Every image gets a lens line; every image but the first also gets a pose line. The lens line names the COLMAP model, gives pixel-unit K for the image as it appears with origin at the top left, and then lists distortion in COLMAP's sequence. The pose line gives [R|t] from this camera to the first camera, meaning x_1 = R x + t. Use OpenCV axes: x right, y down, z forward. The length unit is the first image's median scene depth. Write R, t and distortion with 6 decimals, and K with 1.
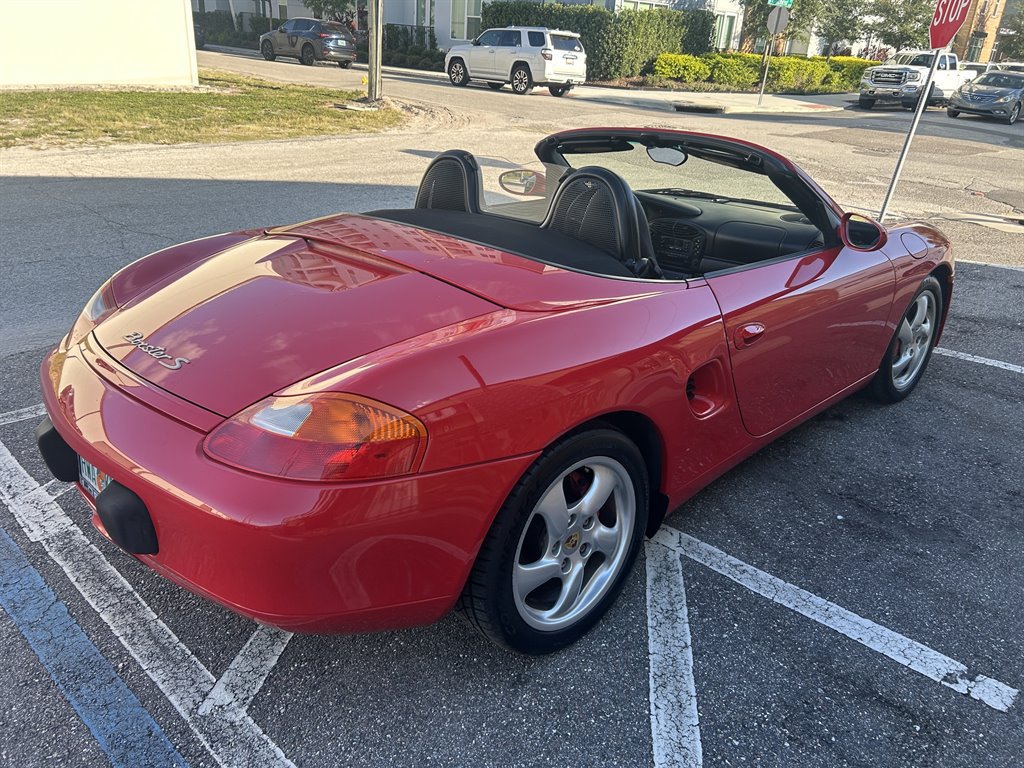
lens RADIAL K [[772.1, 0, 511.1], [0, 772.1, 372.6], [0, 0, 1]] dist [0.050670, -0.059954]
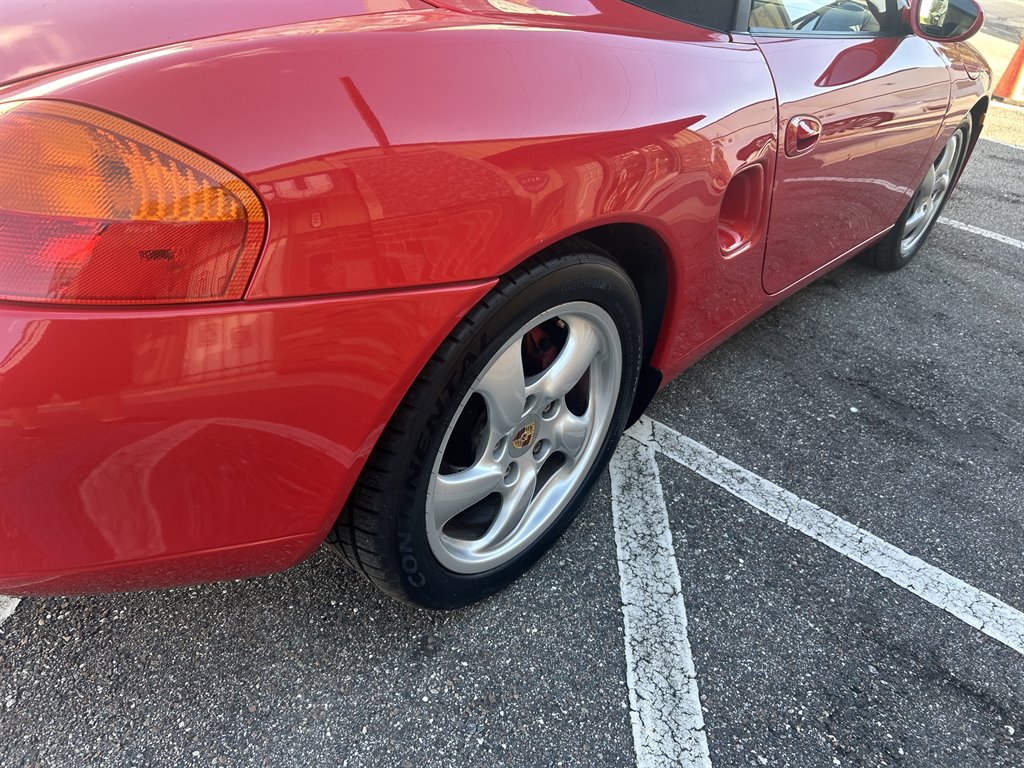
lens RADIAL K [[772.1, 0, 500.6], [0, 772.1, 382.3], [0, 0, 1]] dist [0.050670, -0.059954]
pose [[0.990819, 0.055698, 0.123189, -0.015508], [-0.078026, 0.979711, 0.184604, 0.055219], [-0.110408, -0.192521, 0.975062, 0.359336]]
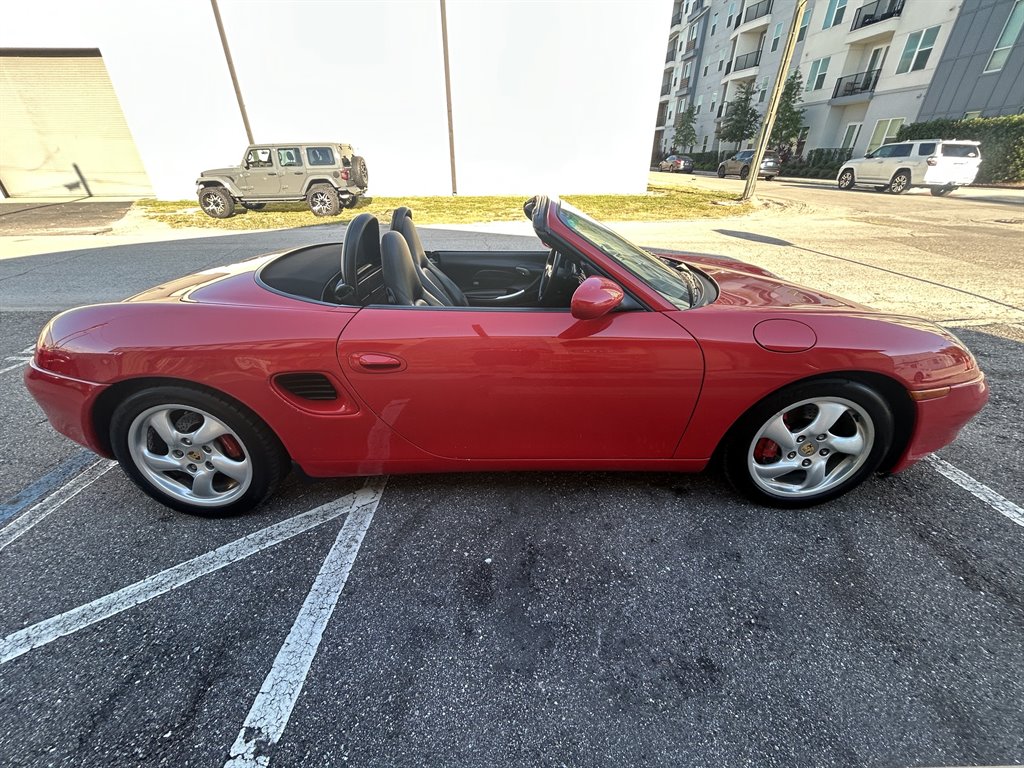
lens RADIAL K [[410.0, 0, 512.5], [0, 410.0, 380.5], [0, 0, 1]] dist [0.000867, -0.000486]
pose [[0.709174, 0.276863, -0.648397, 0.874285], [-0.231949, 0.960094, 0.156265, -0.169689], [0.665786, 0.039576, 0.745092, 0.704632]]
